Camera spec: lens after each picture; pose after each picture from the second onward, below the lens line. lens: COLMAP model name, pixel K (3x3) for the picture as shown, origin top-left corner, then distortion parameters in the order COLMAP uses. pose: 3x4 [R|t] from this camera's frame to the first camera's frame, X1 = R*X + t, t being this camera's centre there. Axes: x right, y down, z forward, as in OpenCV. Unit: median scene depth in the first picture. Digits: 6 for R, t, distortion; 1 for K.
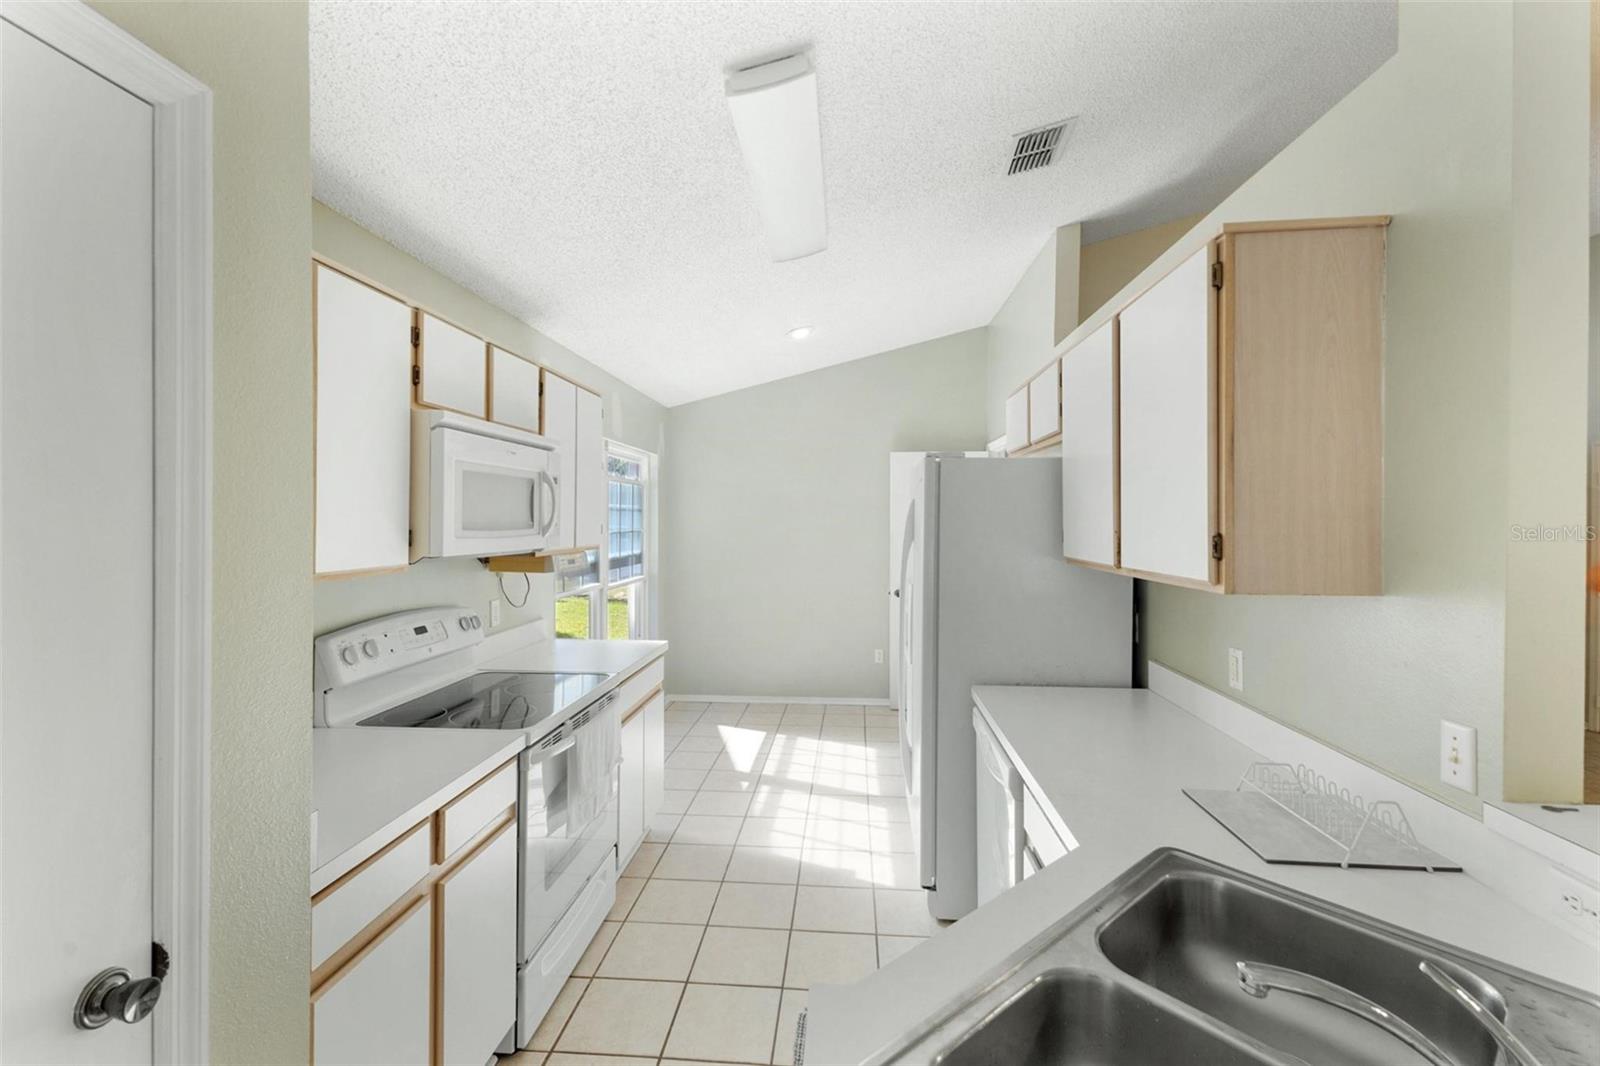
lens RADIAL K [[692.5, 0, 793.6], [0, 692.5, 523.9], [0, 0, 1]] dist [0.003371, 0.000904]
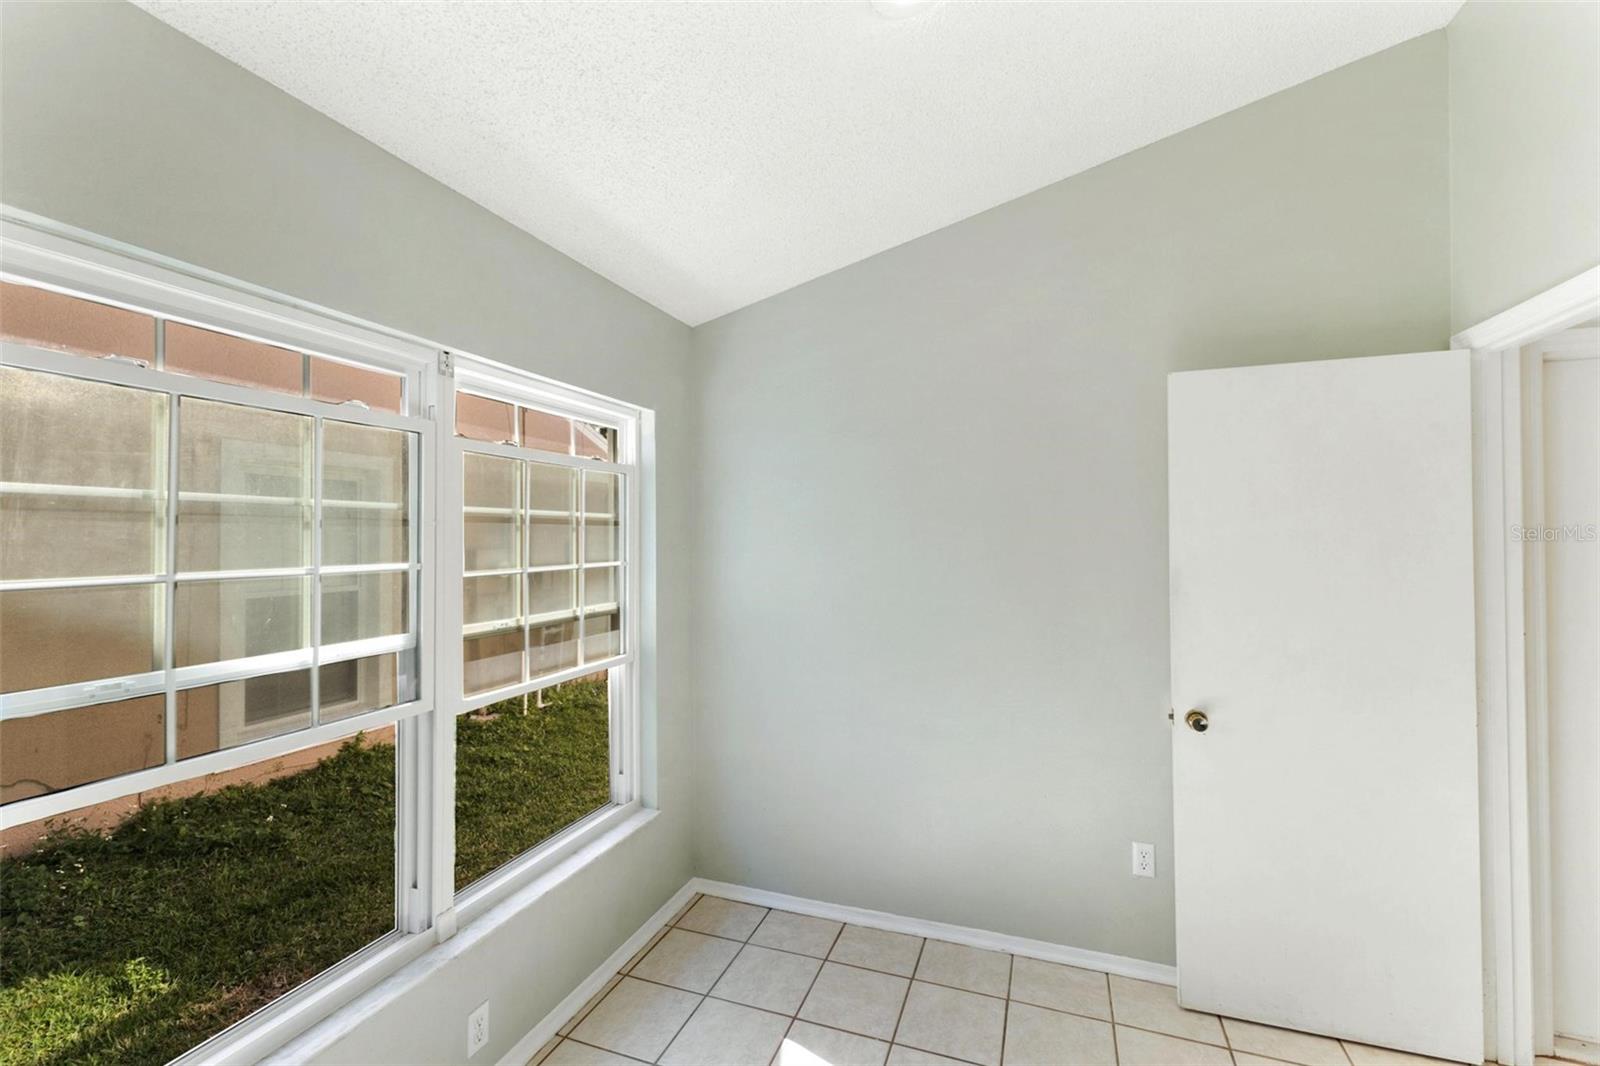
lens RADIAL K [[692.5, 0, 807.1], [0, 692.5, 538.2], [0, 0, 1]] dist [0.003371, 0.000904]
pose [[0.958721, -0.008447, -0.284223, 0.107151], [0.004792, 0.999897, -0.013553, -0.002160], [0.284308, 0.011632, 0.958662, 1.171144]]
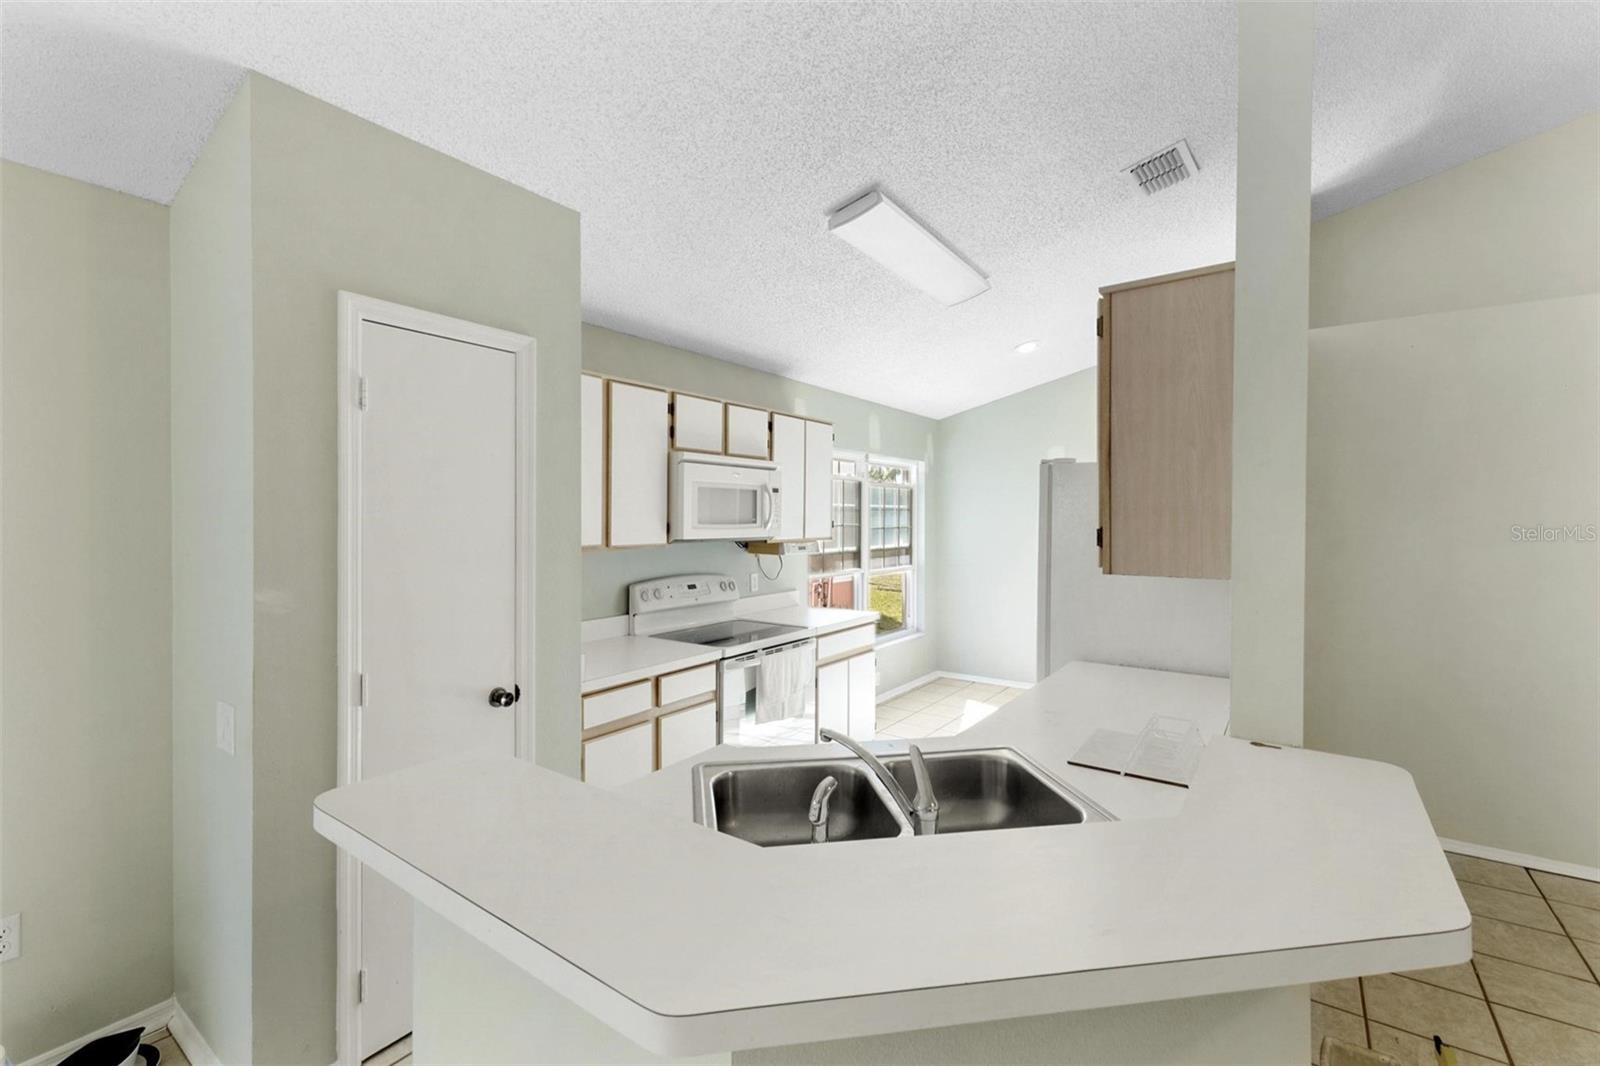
lens RADIAL K [[692.5, 0, 792.0], [0, 692.5, 524.7], [0, 0, 1]] dist [0.003371, 0.000904]
pose [[0.855506, 0.004752, -0.517771, 0.454356], [-0.003280, 0.999988, 0.003757, 0.003714], [0.517782, -0.001515, 0.855511, -0.230567]]
